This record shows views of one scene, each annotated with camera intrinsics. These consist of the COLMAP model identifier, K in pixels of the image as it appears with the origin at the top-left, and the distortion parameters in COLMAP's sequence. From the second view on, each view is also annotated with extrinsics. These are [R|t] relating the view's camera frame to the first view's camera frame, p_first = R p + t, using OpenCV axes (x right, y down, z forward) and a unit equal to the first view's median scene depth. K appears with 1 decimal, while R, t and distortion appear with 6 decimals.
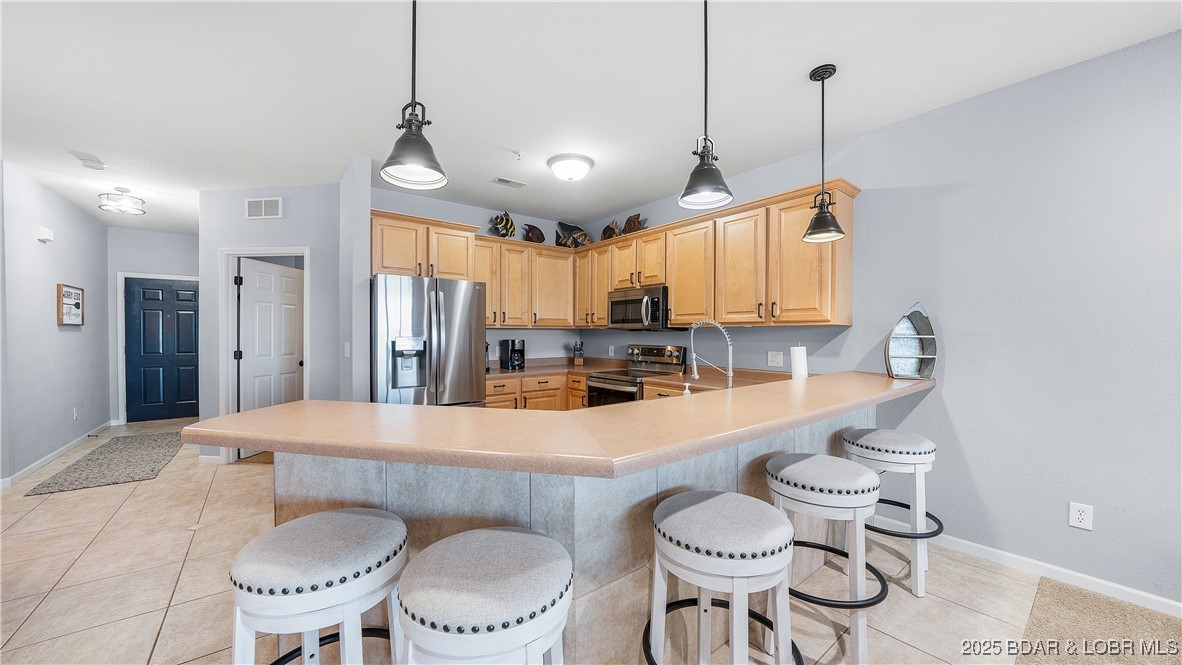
lens RADIAL K [[407.9, 0, 588.9], [0, 407.9, 335.2], [0, 0, 1]] dist [-0.023253, -0.000080]
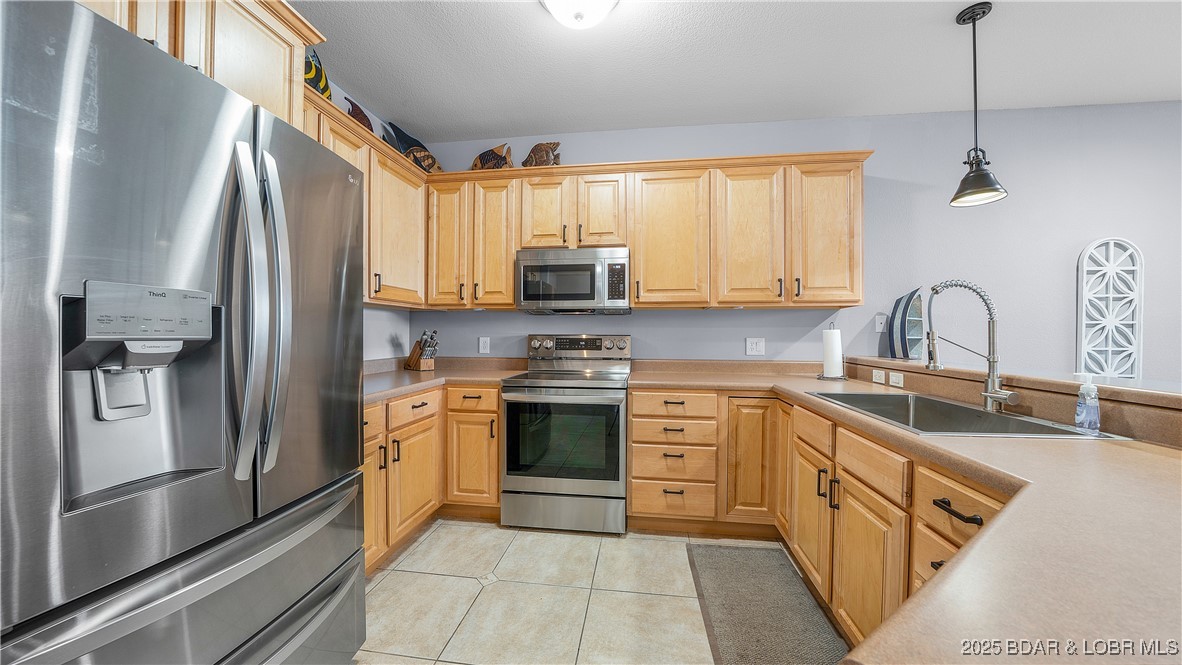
lens RADIAL K [[407.9, 0, 588.9], [0, 407.9, 335.2], [0, 0, 1]] dist [-0.023253, -0.000080]
pose [[0.723469, -0.000738, 0.690356, -0.304168], [0.001688, 0.999998, -0.000700, 0.025758], [-0.690355, 0.001671, 0.723469, 0.461781]]
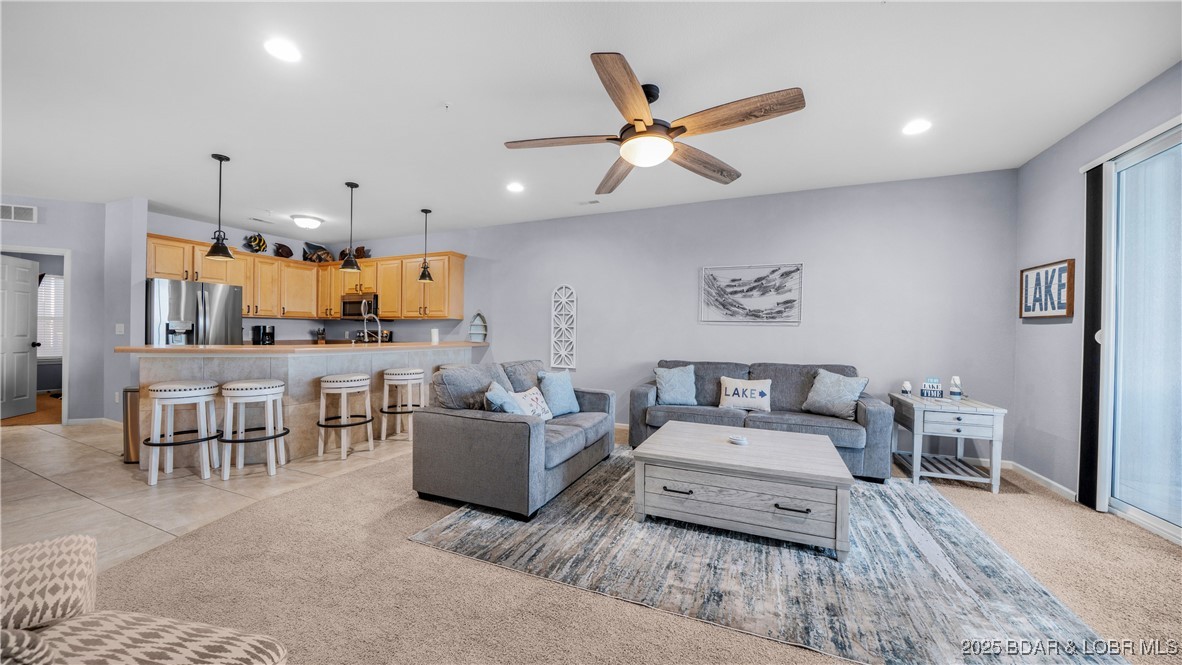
lens RADIAL K [[407.9, 0, 588.9], [0, 407.9, 335.2], [0, 0, 1]] dist [-0.023253, -0.000080]
pose [[0.880677, 0.005972, 0.473679, 0.147116], [-0.008624, 0.999957, 0.003428, 0.029924], [-0.473638, -0.007104, 0.880691, -0.769371]]
